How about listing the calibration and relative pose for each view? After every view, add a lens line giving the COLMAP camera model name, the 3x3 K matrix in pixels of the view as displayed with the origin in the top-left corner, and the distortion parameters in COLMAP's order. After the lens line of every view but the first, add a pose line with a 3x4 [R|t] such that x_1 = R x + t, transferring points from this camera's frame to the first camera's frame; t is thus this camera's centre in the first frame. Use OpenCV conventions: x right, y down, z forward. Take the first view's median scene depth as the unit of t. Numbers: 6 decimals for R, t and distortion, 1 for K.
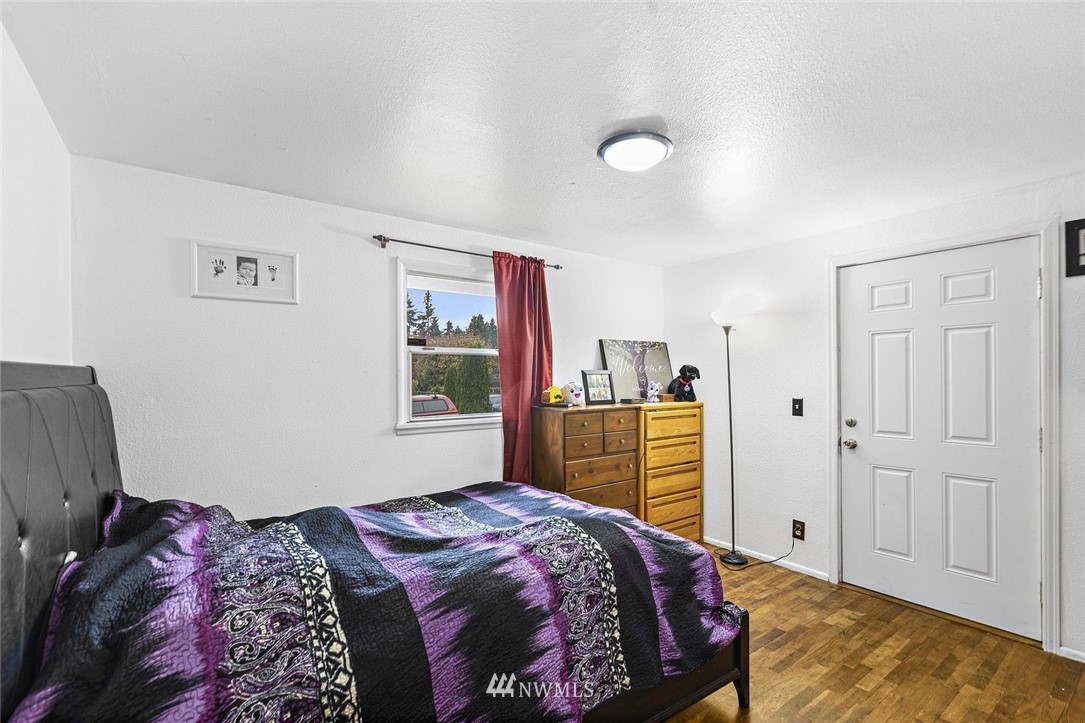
lens RADIAL K [[489.3, 0, 541.3], [0, 489.3, 371.3], [0, 0, 1]] dist [-0.001738, -0.000834]
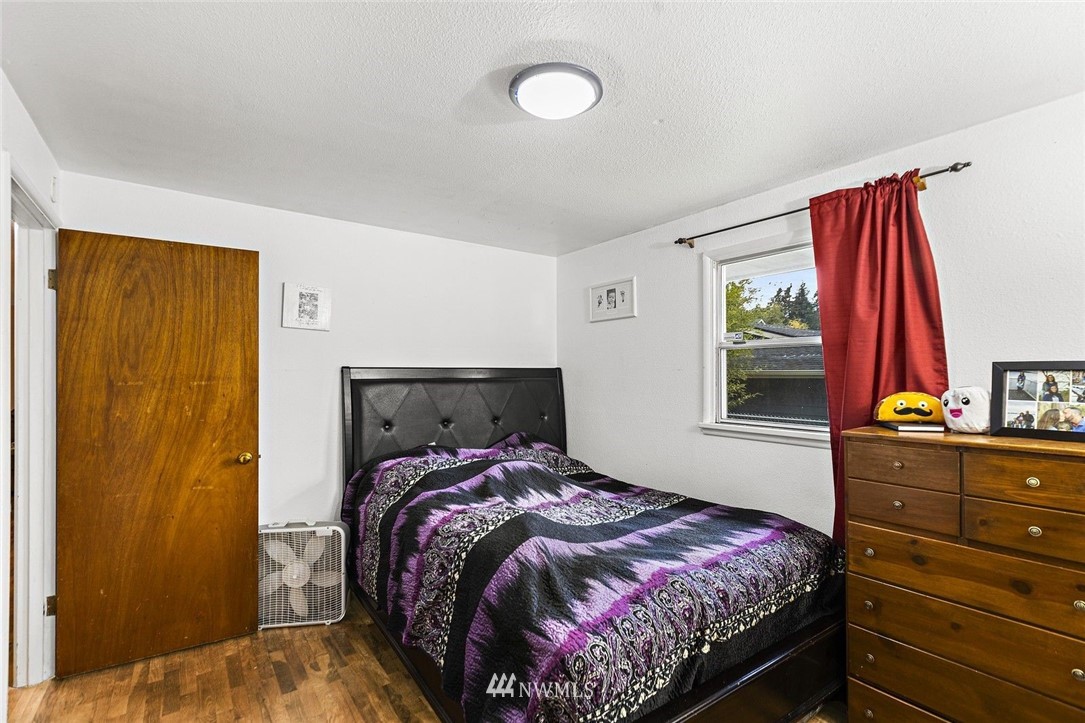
lens RADIAL K [[489.3, 0, 540.2], [0, 489.3, 367.1], [0, 0, 1]] dist [-0.001738, -0.000834]
pose [[-0.004173, -0.009818, -0.999943, 0.700206], [0.009675, 0.999905, -0.009858, 0.003543], [0.999944, -0.009715, -0.004078, 0.689563]]
